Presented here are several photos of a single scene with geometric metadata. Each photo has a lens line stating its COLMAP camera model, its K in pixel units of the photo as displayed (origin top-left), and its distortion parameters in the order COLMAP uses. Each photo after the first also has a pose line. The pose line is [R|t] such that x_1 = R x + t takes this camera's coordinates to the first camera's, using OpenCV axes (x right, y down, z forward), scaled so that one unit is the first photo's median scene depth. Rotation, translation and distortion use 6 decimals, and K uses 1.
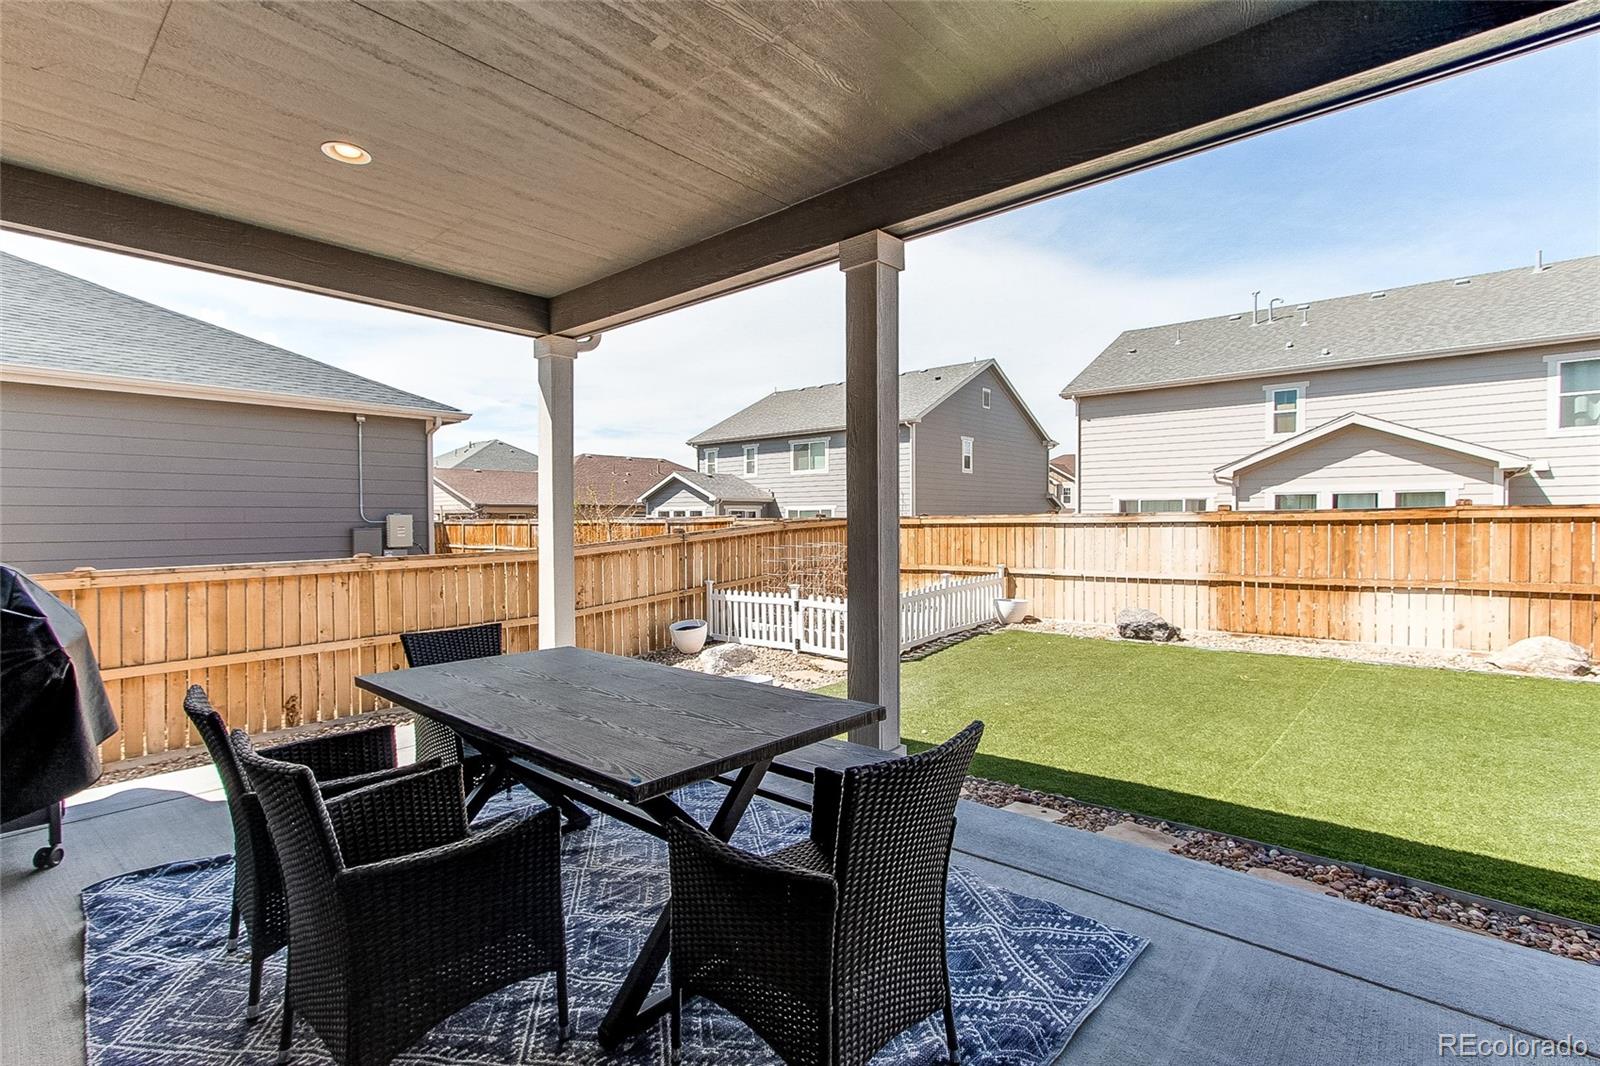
lens RADIAL K [[741.7, 0, 798.9], [0, 741.7, 527.5], [0, 0, 1]] dist [-0.003696, 0.003908]
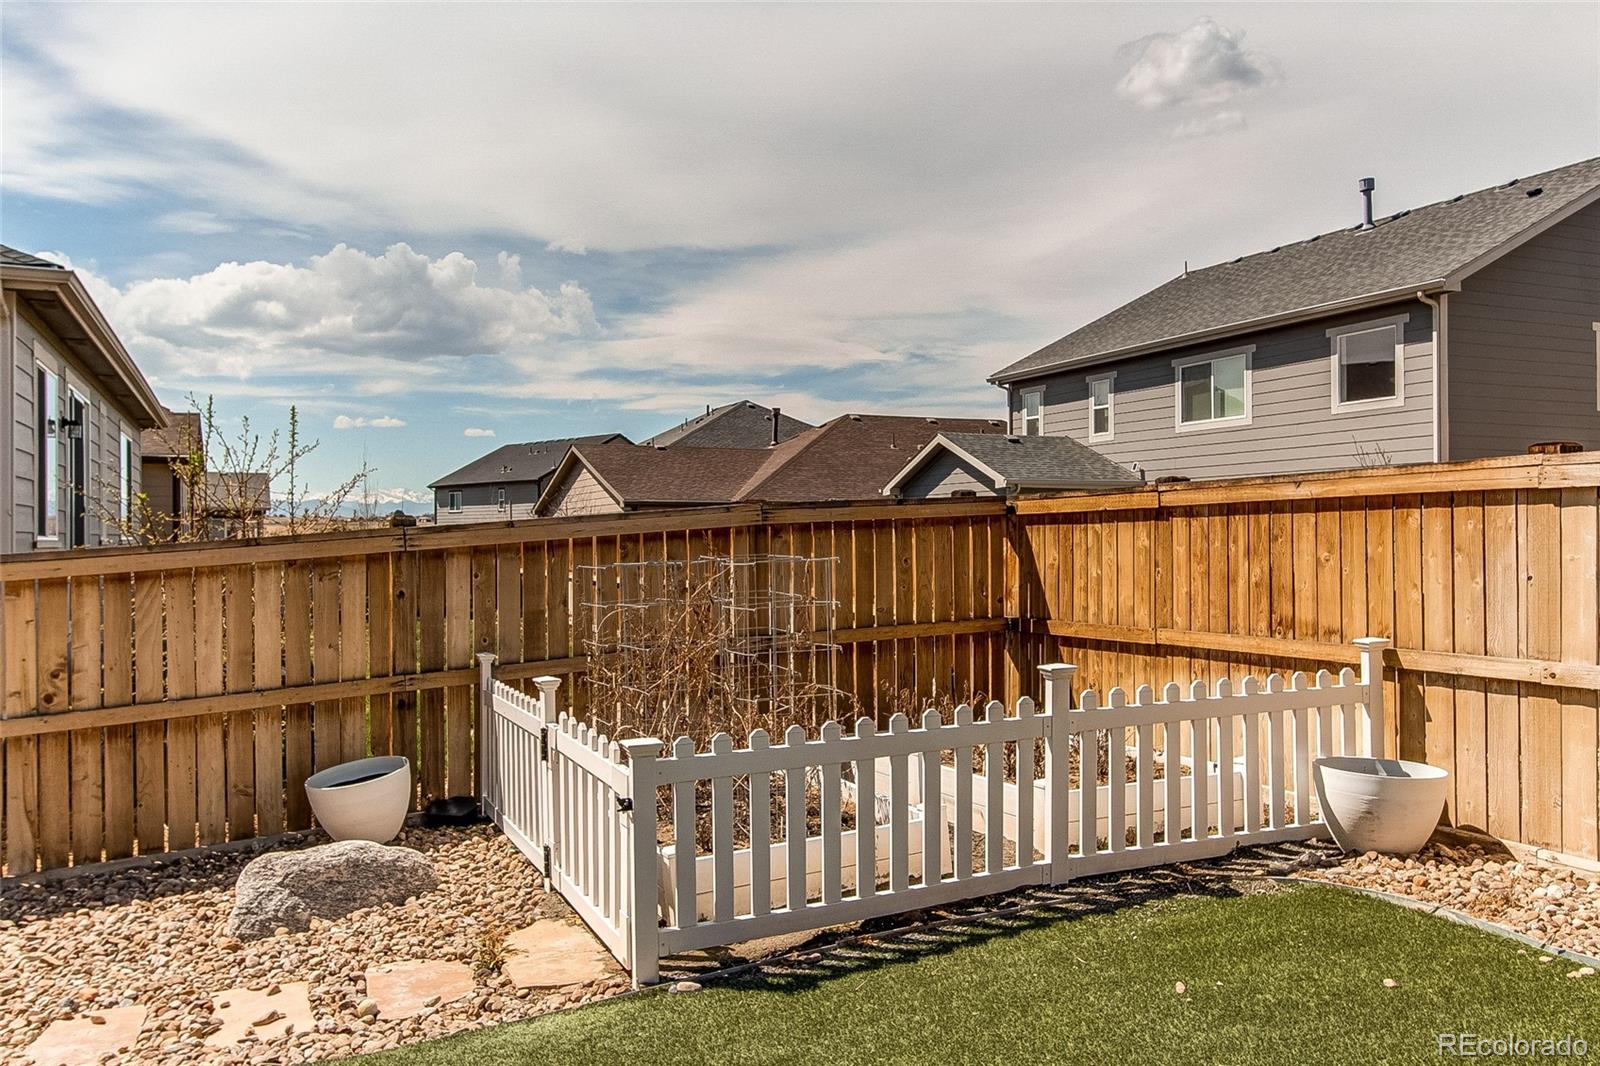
lens RADIAL K [[1250.8, 0, 802.3], [0, 1250.8, 537.2], [0, 0, 1]] dist [0.003144, 0.003499]
pose [[0.909506, 0.001762, -0.415687, 0.269491], [-0.006568, 0.999927, -0.010132, 0.016389], [0.415638, 0.011945, 0.909452, 0.449730]]
